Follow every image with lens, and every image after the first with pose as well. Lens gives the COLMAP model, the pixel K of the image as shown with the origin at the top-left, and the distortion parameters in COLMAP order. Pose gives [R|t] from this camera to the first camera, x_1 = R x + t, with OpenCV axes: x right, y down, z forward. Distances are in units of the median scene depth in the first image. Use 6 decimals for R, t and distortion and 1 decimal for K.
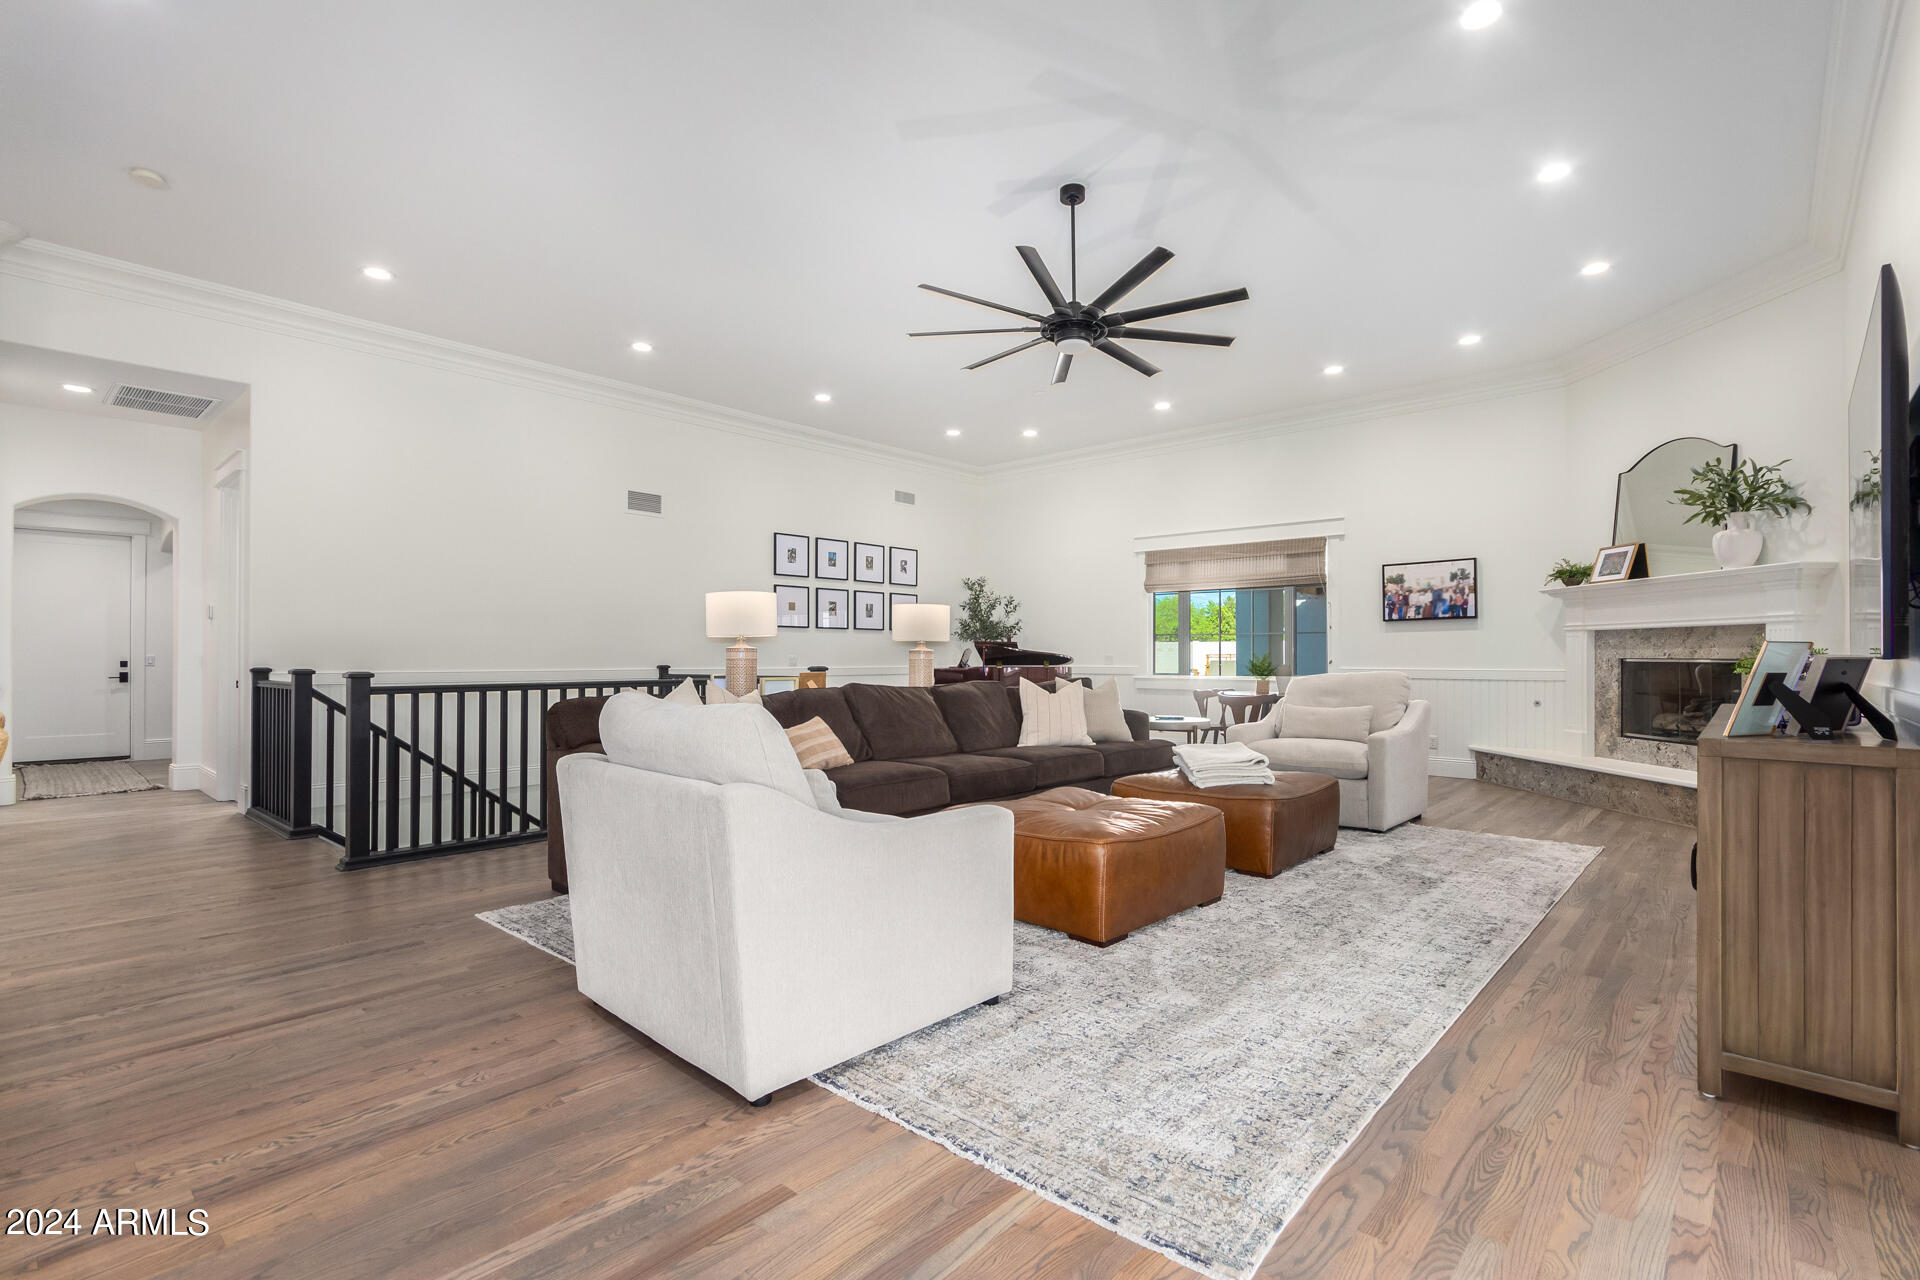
lens RADIAL K [[878.3, 0, 969.9], [0, 878.3, 649.9], [0, 0, 1]] dist [0.007690, -0.003209]
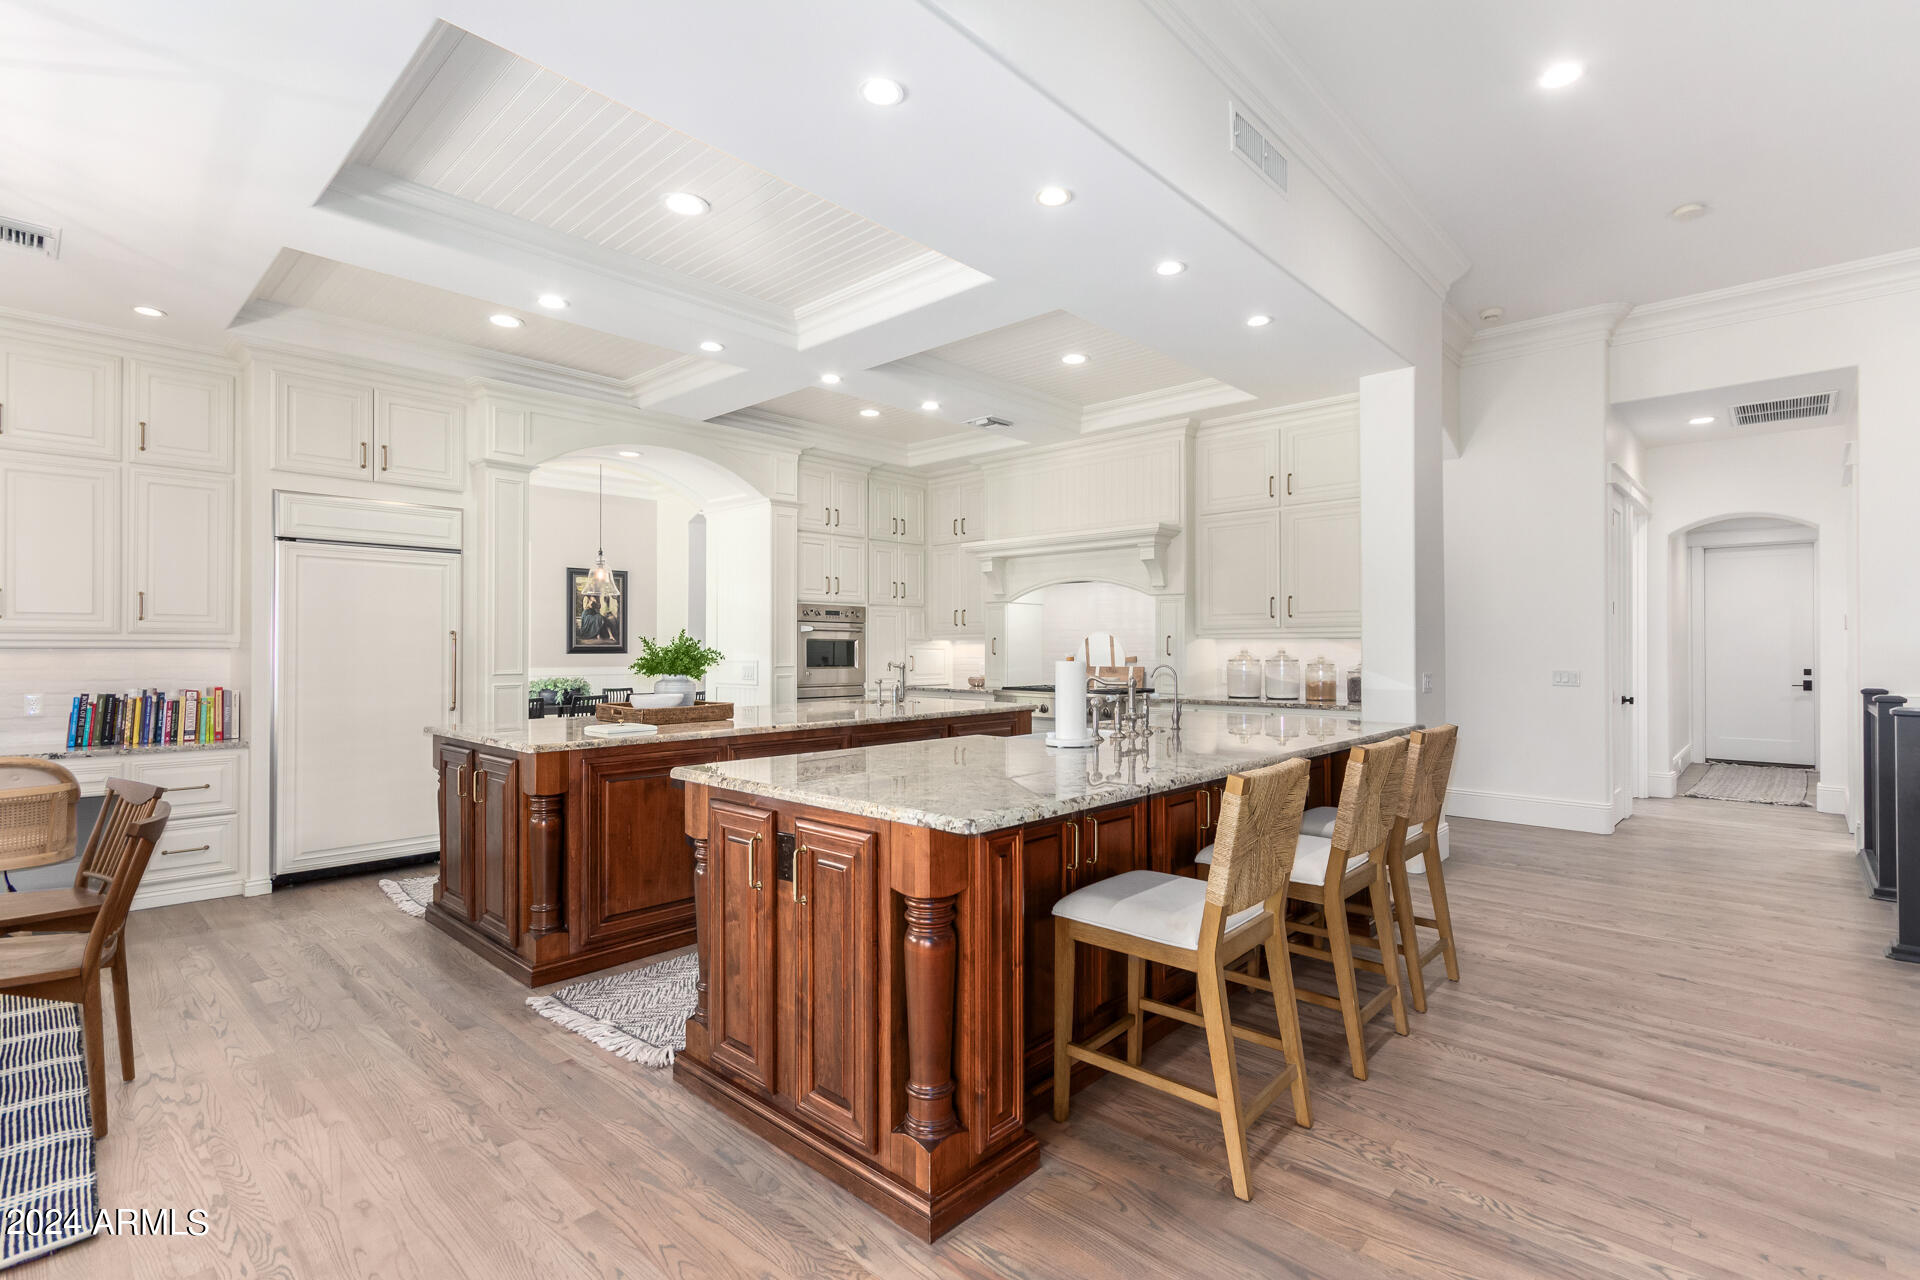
lens RADIAL K [[878.3, 0, 969.5], [0, 878.3, 641.2], [0, 0, 1]] dist [0.007690, -0.003209]
pose [[-0.008342, -0.010841, -0.999906, 0.153005], [0.004013, 0.999933, -0.010875, -0.046661], [0.999957, -0.004103, -0.008298, 0.278647]]
